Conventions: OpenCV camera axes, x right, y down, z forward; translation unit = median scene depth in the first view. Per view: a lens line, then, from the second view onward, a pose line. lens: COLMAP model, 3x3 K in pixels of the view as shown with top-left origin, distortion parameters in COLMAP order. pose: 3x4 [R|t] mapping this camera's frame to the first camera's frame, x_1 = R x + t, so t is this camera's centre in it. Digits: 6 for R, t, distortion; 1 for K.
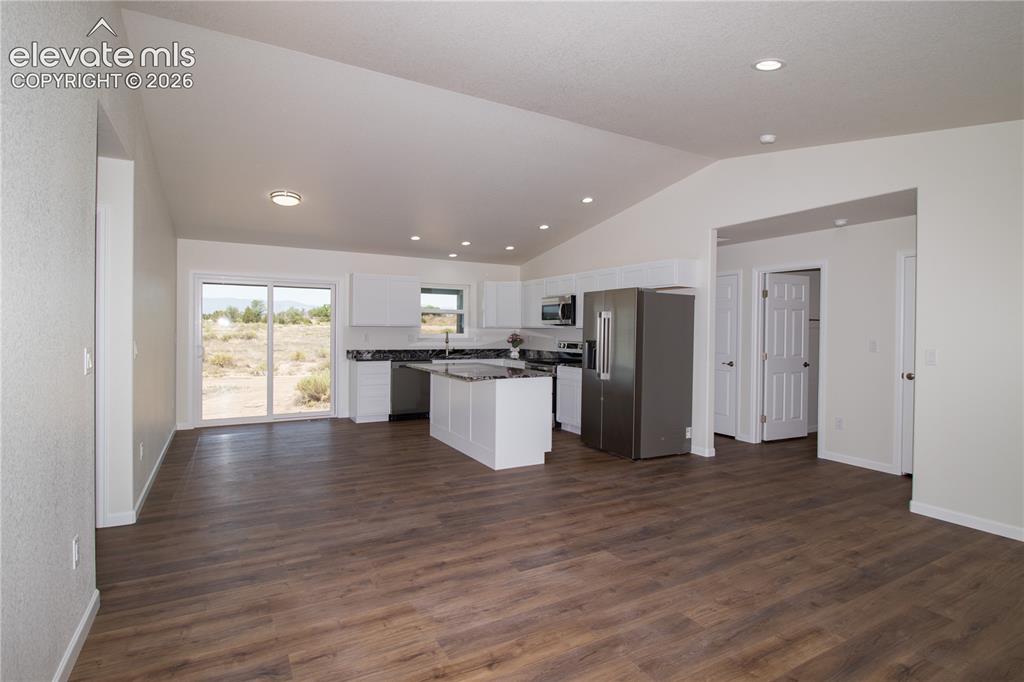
lens RADIAL K [[522.1, 0, 526.8], [0, 522.1, 334.3], [0, 0, 1]] dist [0.005594, -0.014104]
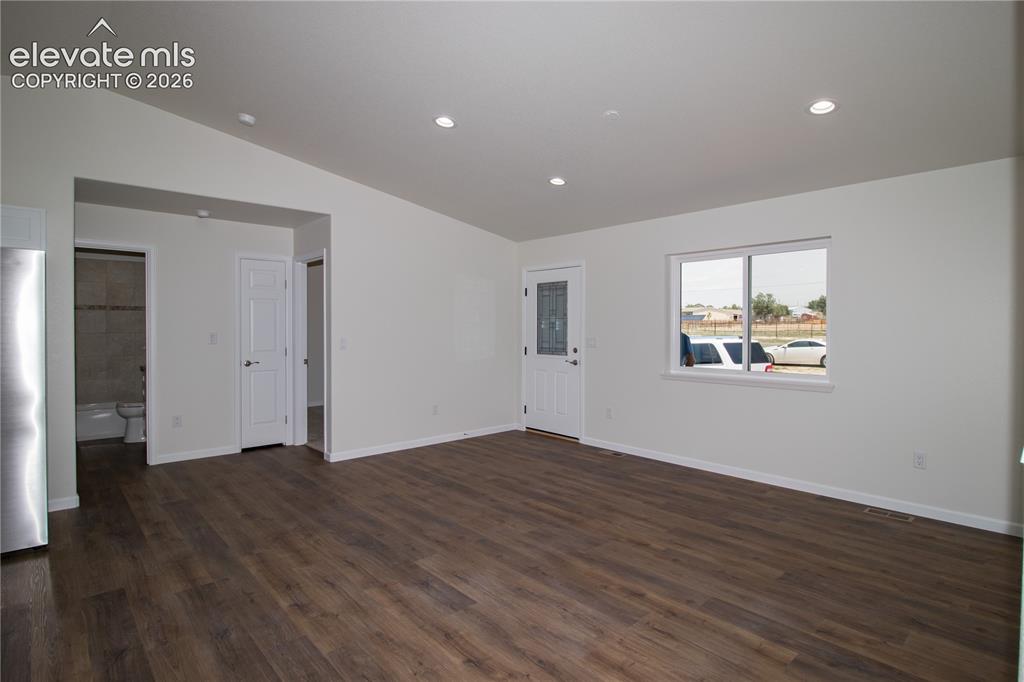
lens RADIAL K [[522.1, 0, 526.8], [0, 522.1, 334.3], [0, 0, 1]] dist [0.005594, -0.014104]
pose [[-0.227772, -0.024863, 0.973397, -0.349175], [0.002729, 0.999654, 0.026172, -0.007421], [-0.973711, 0.008617, -0.227625, 0.444556]]
